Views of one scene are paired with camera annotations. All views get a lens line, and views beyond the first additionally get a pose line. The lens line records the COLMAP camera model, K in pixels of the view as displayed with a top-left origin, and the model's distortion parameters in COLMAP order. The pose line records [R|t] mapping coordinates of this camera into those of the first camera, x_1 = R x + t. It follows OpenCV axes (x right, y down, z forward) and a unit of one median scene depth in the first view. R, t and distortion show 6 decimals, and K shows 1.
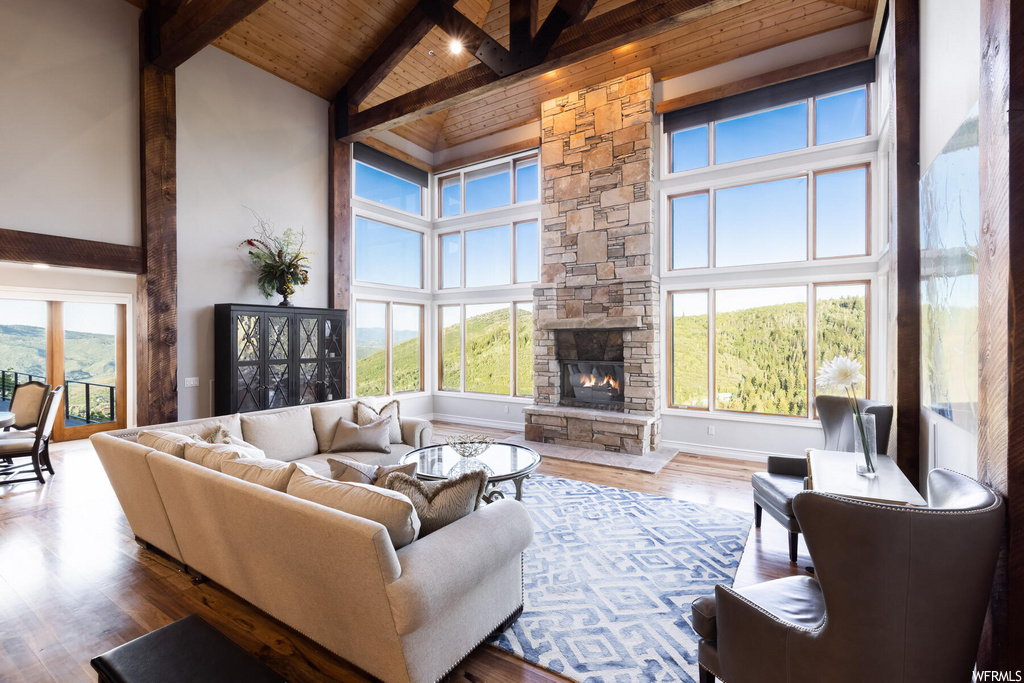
lens RADIAL K [[466.7, 0, 517.7], [0, 466.7, 362.7], [0, 0, 1]] dist [0.005445, 0.000473]
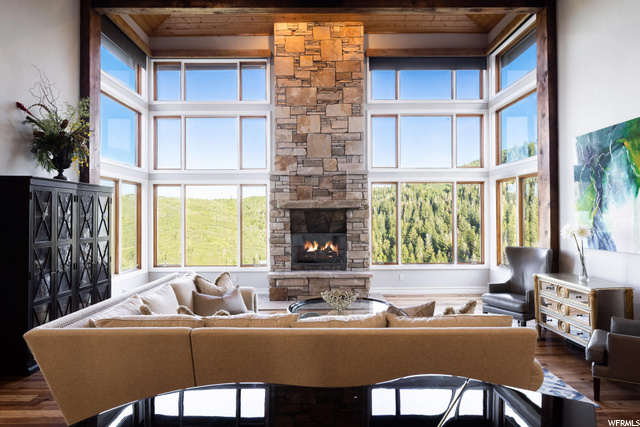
lens RADIAL K [[407.3, 0, 320.2], [0, 407.3, 236.2], [0, 0, 1]] dist [0.003321, 0.000773]
pose [[0.830507, -0.031156, 0.556136, -0.475541], [0.034192, 0.999403, 0.004929, -0.001089], [-0.555958, 0.014922, 0.831076, 0.060272]]
